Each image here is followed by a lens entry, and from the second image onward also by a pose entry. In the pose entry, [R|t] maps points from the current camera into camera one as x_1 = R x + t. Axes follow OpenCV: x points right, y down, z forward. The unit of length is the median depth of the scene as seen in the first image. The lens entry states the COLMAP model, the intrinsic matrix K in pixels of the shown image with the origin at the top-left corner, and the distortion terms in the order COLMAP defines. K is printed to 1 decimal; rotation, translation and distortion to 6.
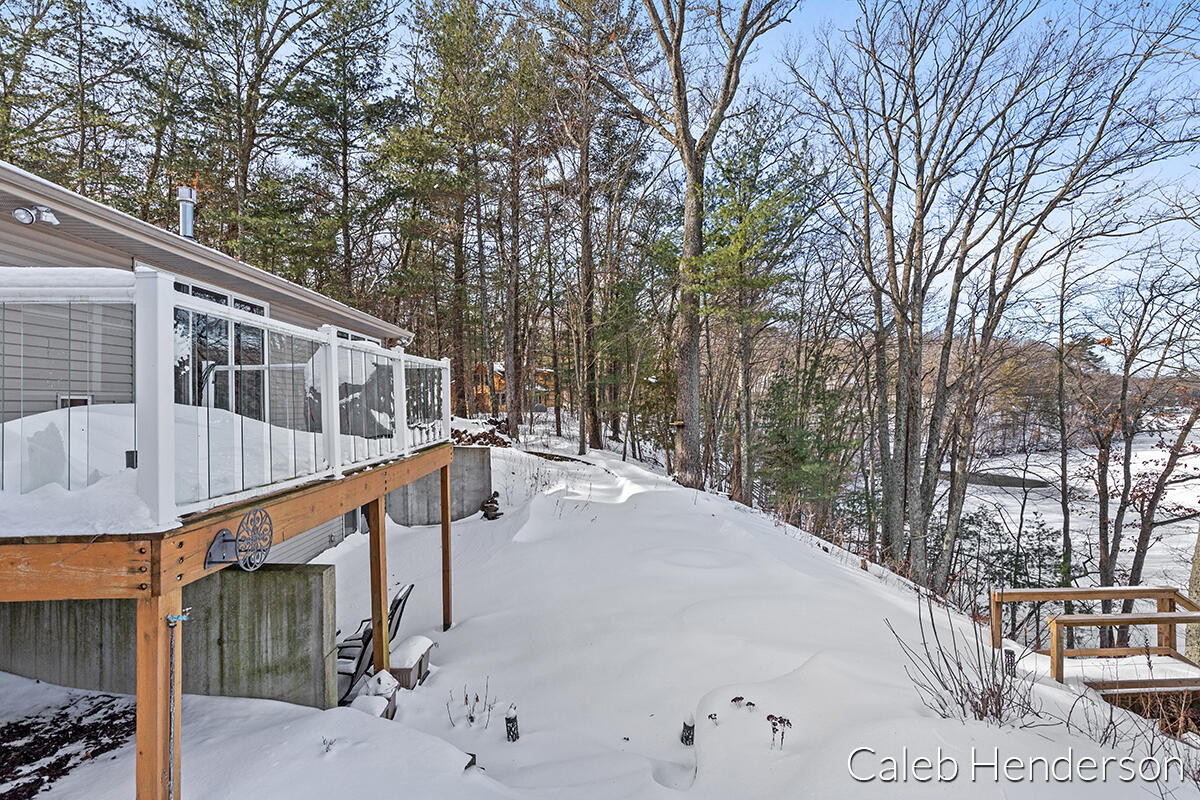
lens RADIAL K [[562.6, 0, 602.8], [0, 562.6, 393.2], [0, 0, 1]] dist [0.001242, -0.000078]
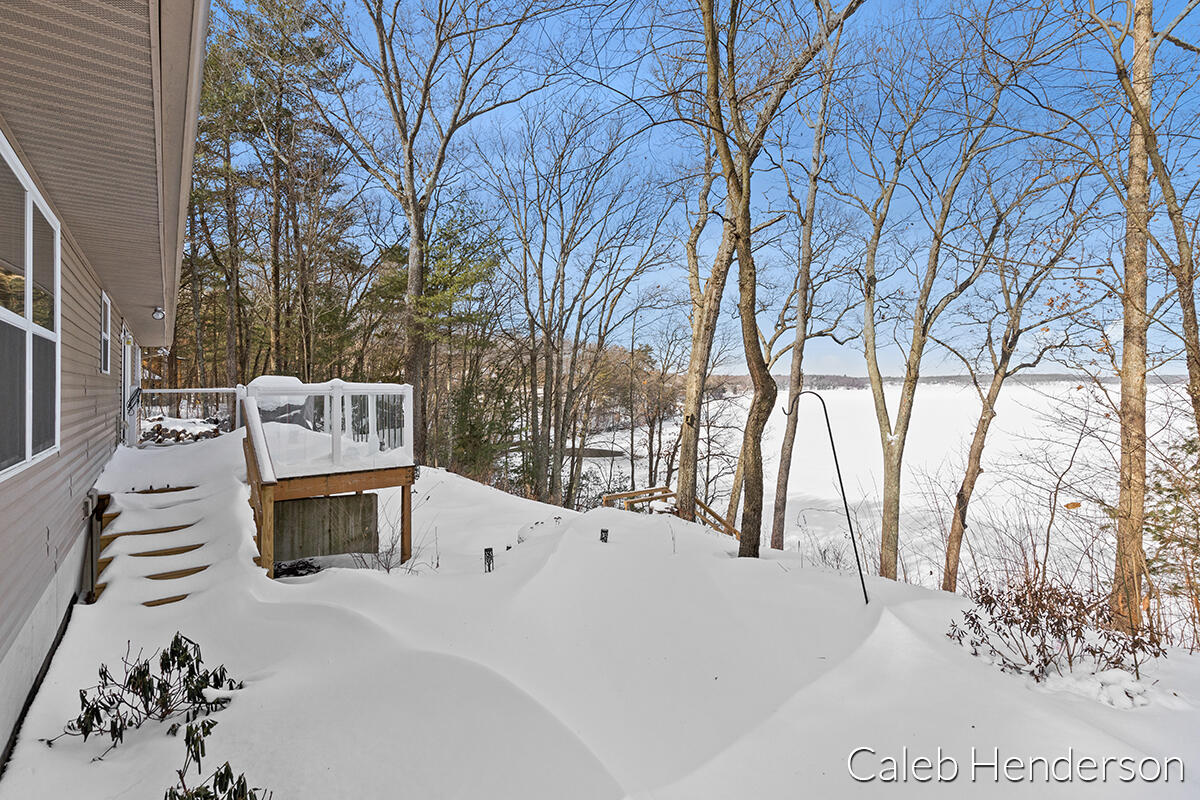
lens RADIAL K [[538.7, 0, 602.1], [0, 538.7, 395.8], [0, 0, 1]] dist [0.000367, 0.000026]
pose [[0.809757, 0.000626, 0.586765, -0.176228], [-0.014615, 0.999711, 0.019103, -0.023503], [-0.586584, -0.024044, 0.809532, -0.219884]]
